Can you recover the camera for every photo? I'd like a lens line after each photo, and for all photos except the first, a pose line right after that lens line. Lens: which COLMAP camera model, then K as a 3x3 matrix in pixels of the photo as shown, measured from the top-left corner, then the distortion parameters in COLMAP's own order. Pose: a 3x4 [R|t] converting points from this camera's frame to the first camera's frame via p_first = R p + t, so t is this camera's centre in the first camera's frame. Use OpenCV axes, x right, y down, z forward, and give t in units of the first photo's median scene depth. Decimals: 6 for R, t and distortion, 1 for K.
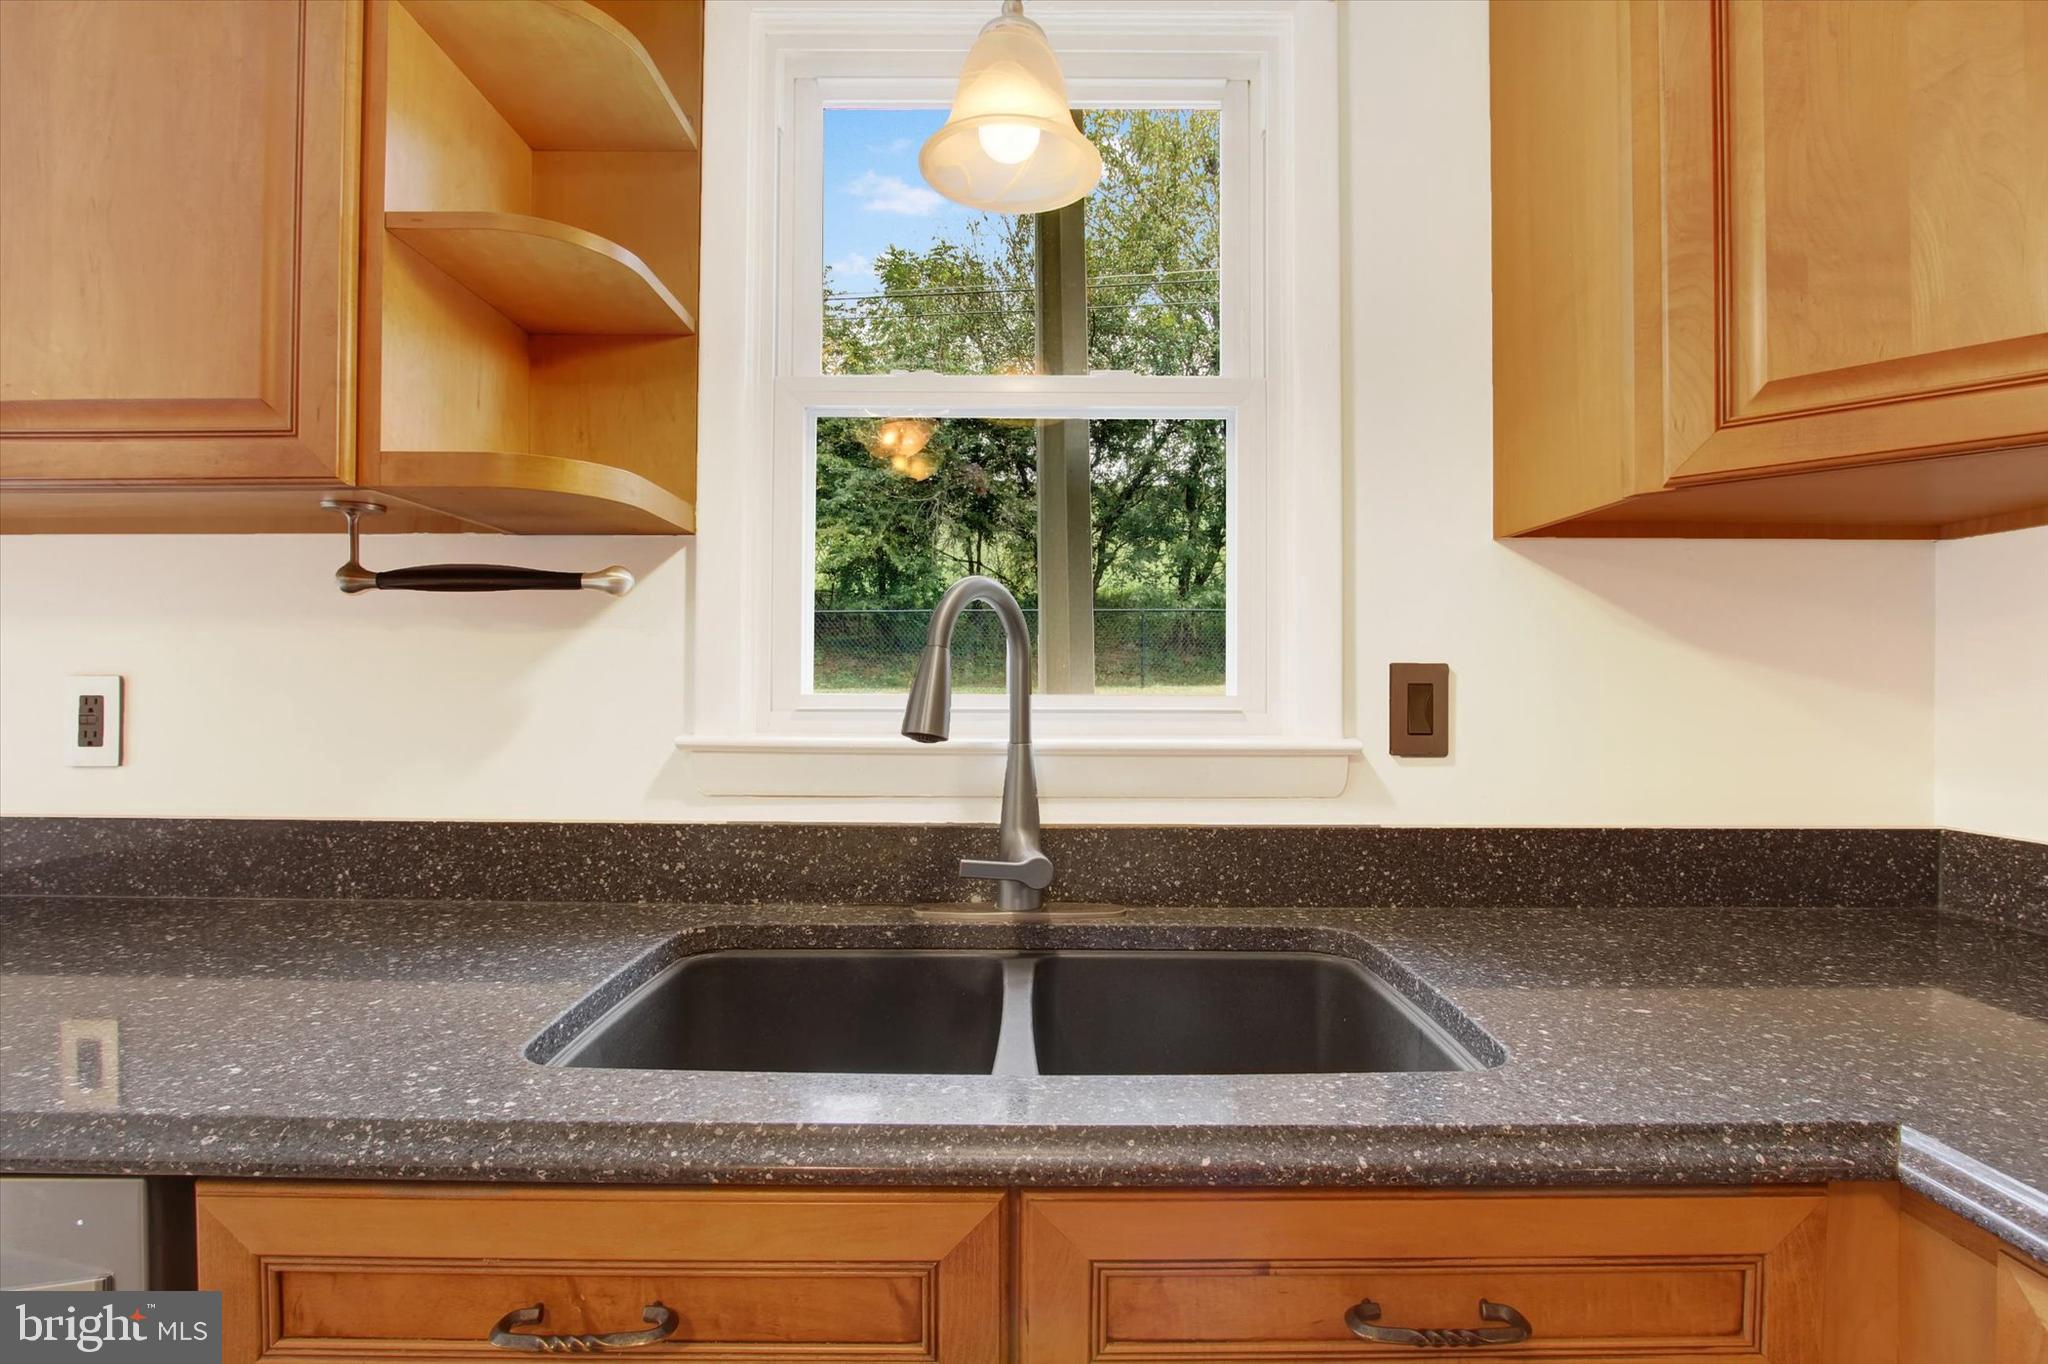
lens RADIAL K [[966.9, 0, 1023.5], [0, 966.9, 678.6], [0, 0, 1]] dist [-0.002263, -0.000567]
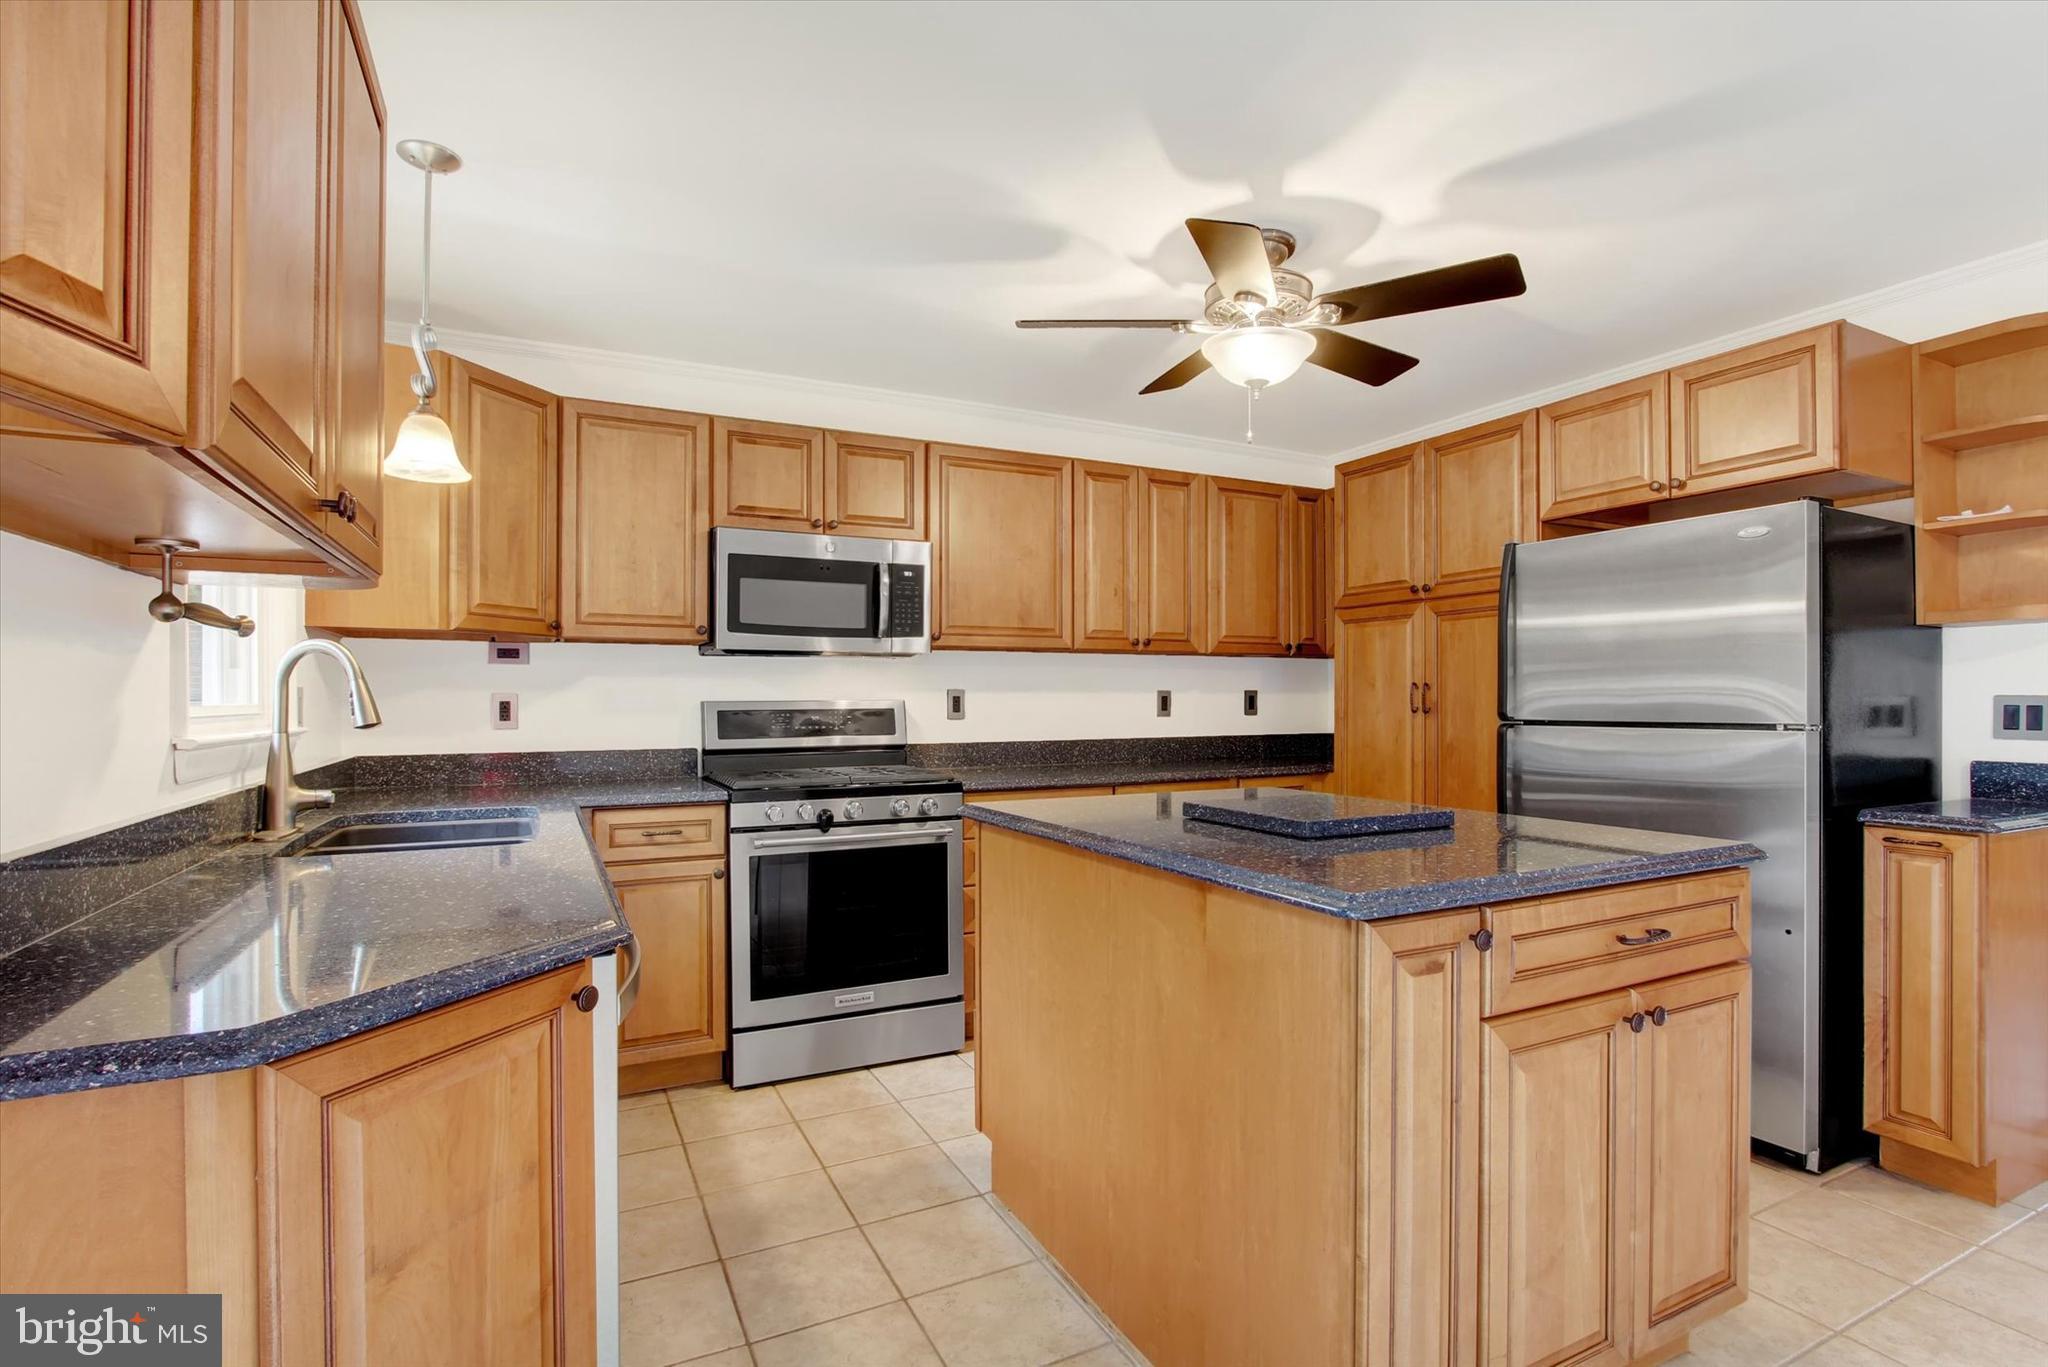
lens RADIAL K [[989.0, 0, 1044.8], [0, 989.0, 695.5], [0, 0, 1]] dist [-0.020062, -0.000310]
pose [[-0.461661, -0.000967, 0.887056, -2.090643], [-0.006067, 0.999979, -0.002067, -0.002020], [-0.887036, -0.006336, -0.461657, 0.594835]]
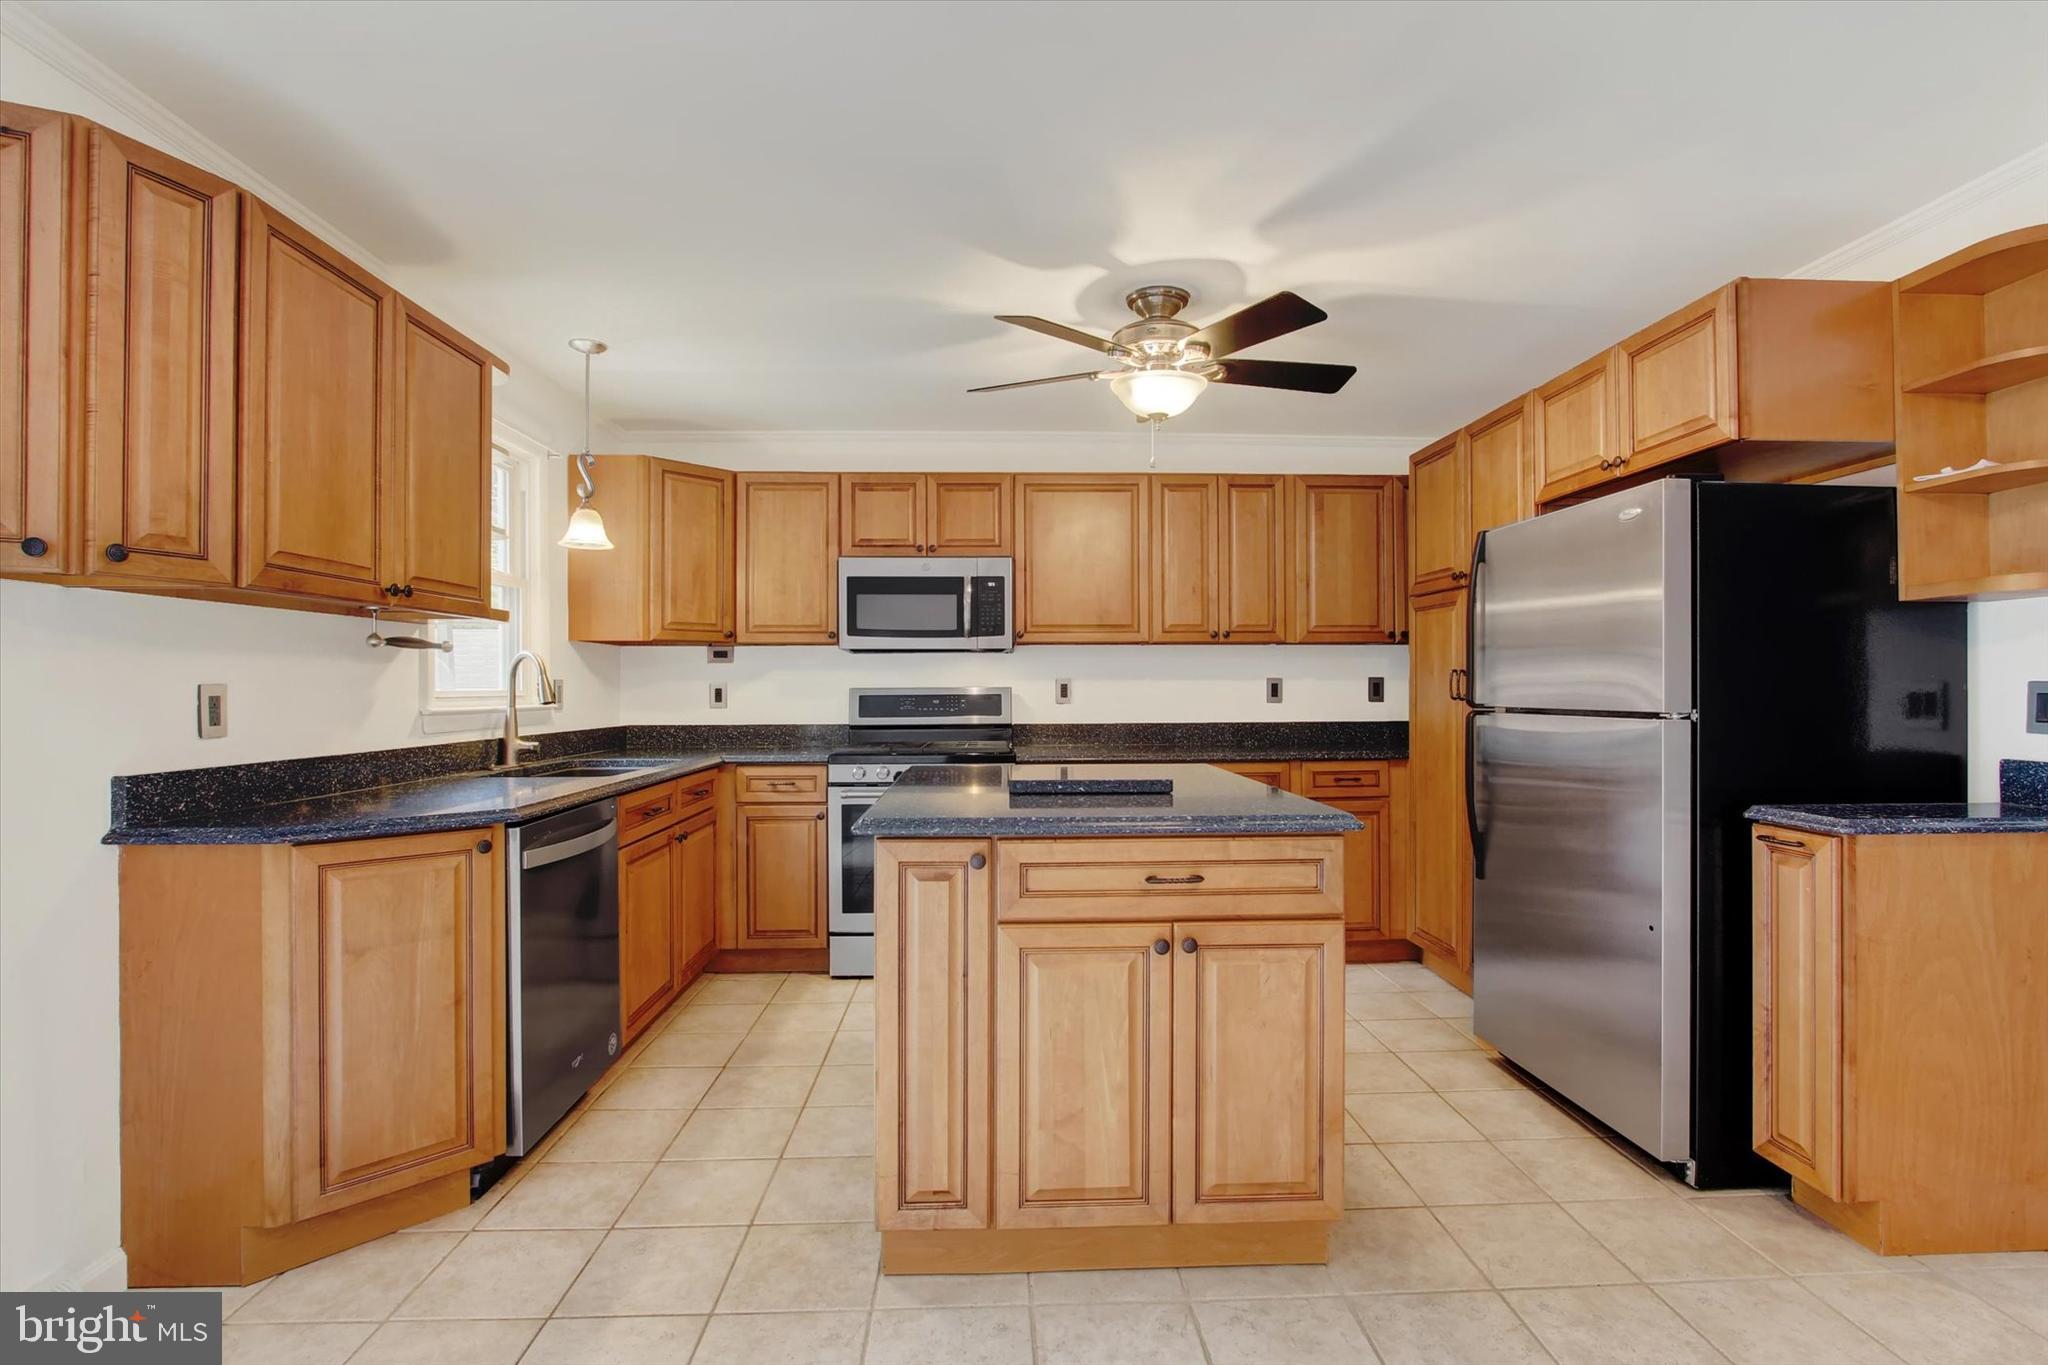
lens RADIAL K [[989.1, 0, 1042.9], [0, 989.1, 681.1], [0, 0, 1]] dist [-0.018297, -0.000124]
pose [[-0.053078, 0.000421, 0.998590, -2.893762], [-0.003598, 0.999993, -0.000612, -0.013097], [-0.998584, -0.003626, -0.053076, -0.384783]]
